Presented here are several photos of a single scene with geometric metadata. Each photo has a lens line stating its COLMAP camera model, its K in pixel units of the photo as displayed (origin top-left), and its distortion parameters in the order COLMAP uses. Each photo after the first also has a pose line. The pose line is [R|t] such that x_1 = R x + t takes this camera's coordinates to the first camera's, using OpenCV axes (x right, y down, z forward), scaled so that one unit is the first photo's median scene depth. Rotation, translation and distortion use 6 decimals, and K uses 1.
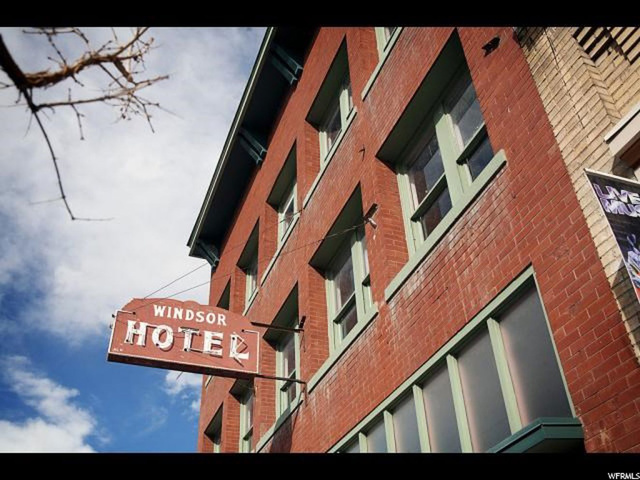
lens RADIAL K [[631.7, 0, 320.0], [0, 631.7, 240.0], [0, 0, 1]] dist [-0.026598, -0.012872]
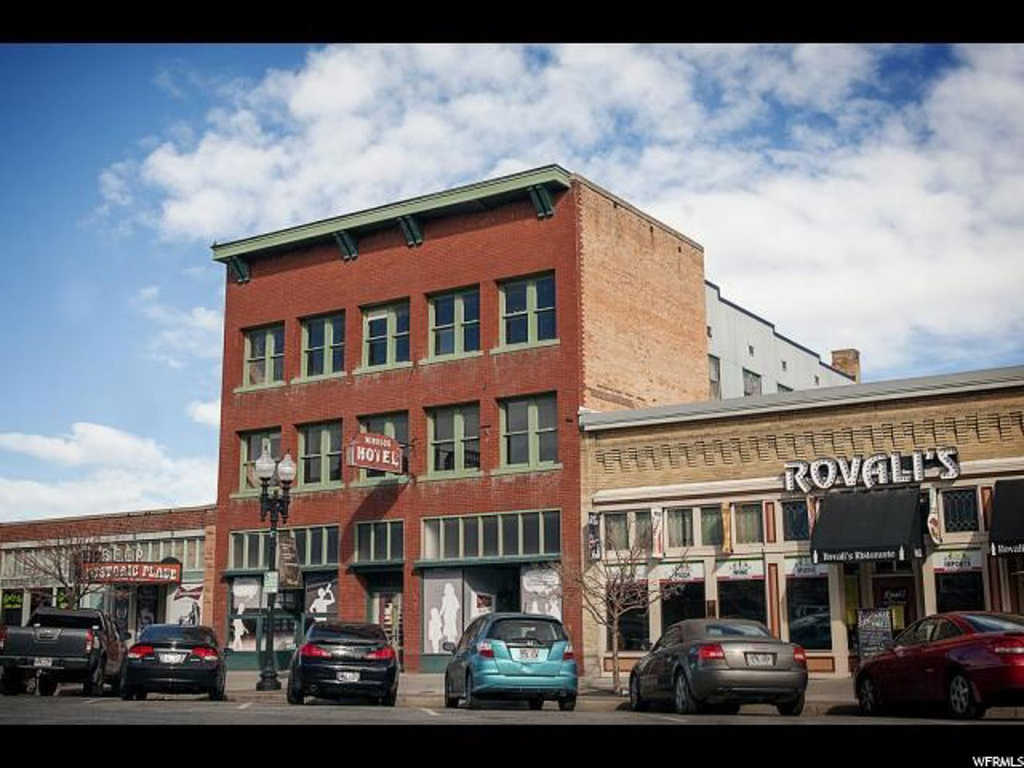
lens RADIAL K [[1263.9, 0, 512.0], [0, 1263.9, 384.0], [0, 0, 1]] dist [0.062820, -0.087335]
pose [[0.814571, 0.131241, 0.565022, -2.141862], [-0.368331, 0.869519, 0.329042, -1.503612], [-0.448114, -0.476143, 0.756625, -2.097616]]
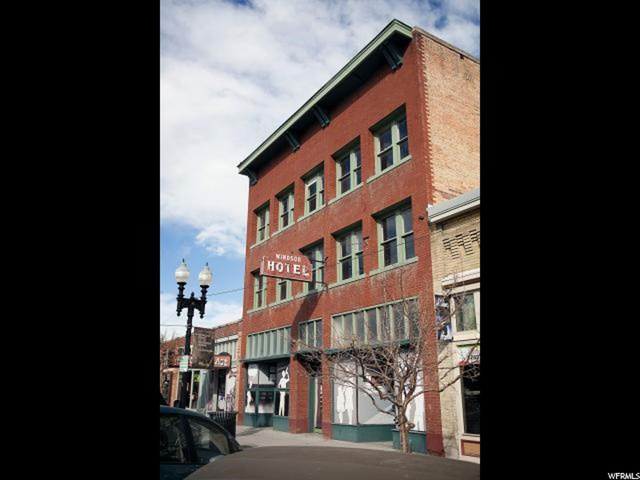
lens RADIAL K [[479.2, 0, 320.0], [0, 479.2, 240.0], [0, 0, 1]] dist [-0.010639, -0.000303]
pose [[0.979556, 0.093490, 0.178131, -0.445181], [-0.149477, 0.930847, 0.333438, -0.638257], [-0.134639, -0.353247, 0.925791, -0.833391]]
